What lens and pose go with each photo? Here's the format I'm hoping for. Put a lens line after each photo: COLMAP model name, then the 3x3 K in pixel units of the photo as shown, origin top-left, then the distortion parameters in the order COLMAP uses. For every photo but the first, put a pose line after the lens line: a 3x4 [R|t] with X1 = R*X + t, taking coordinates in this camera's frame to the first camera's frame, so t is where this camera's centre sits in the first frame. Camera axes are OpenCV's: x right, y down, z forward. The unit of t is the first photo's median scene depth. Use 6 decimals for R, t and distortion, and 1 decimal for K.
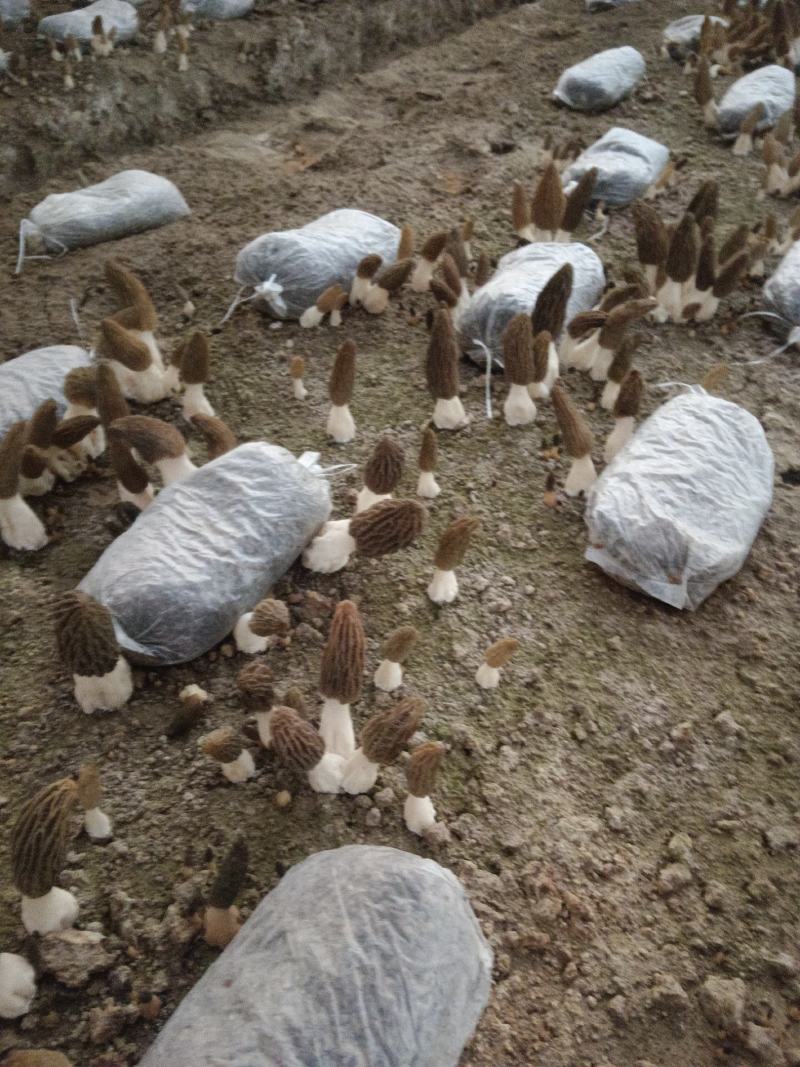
lens RADIAL K [[849.2, 0, 396.3], [0, 849.2, 536.5], [0, 0, 1]] dist [0.065384, -0.052746]
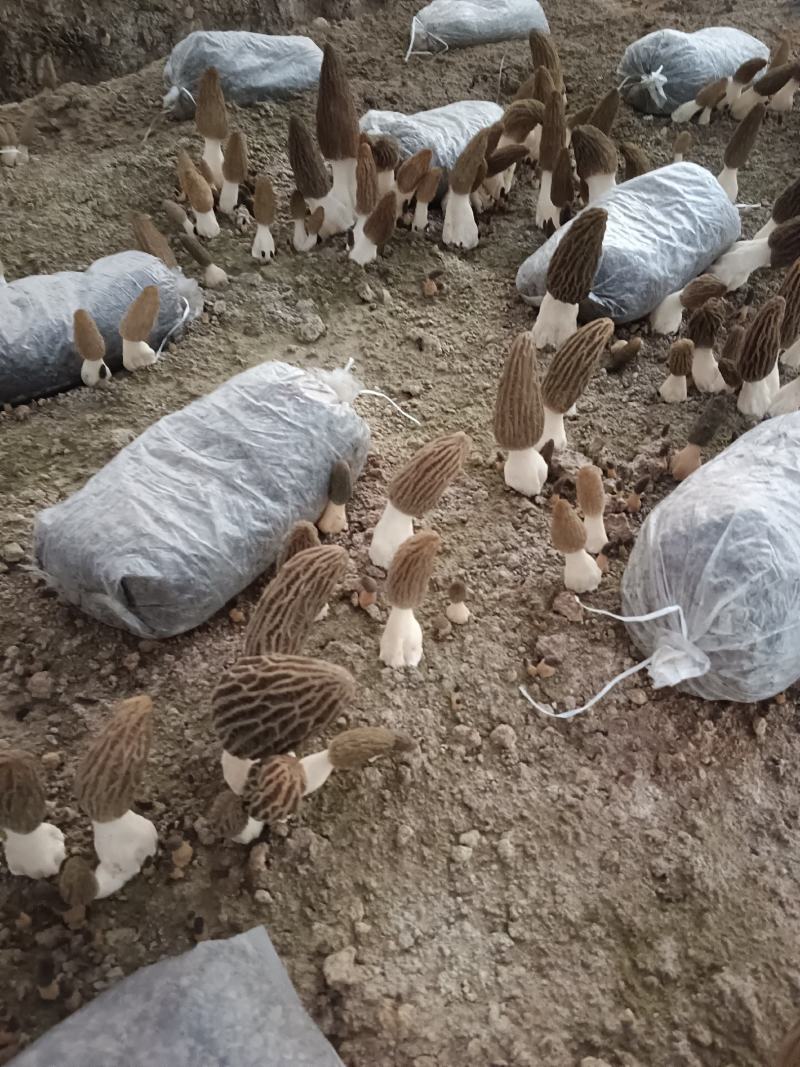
lens RADIAL K [[849.2, 0, 401.5], [0, 849.2, 534.7], [0, 0, 1]] dist [0.065384, -0.052746]
pose [[0.974967, 0.176102, -0.135750, -0.306014], [-0.168910, 0.983624, 0.062880, 0.388764], [0.144601, -0.038376, 0.988746, -0.236109]]
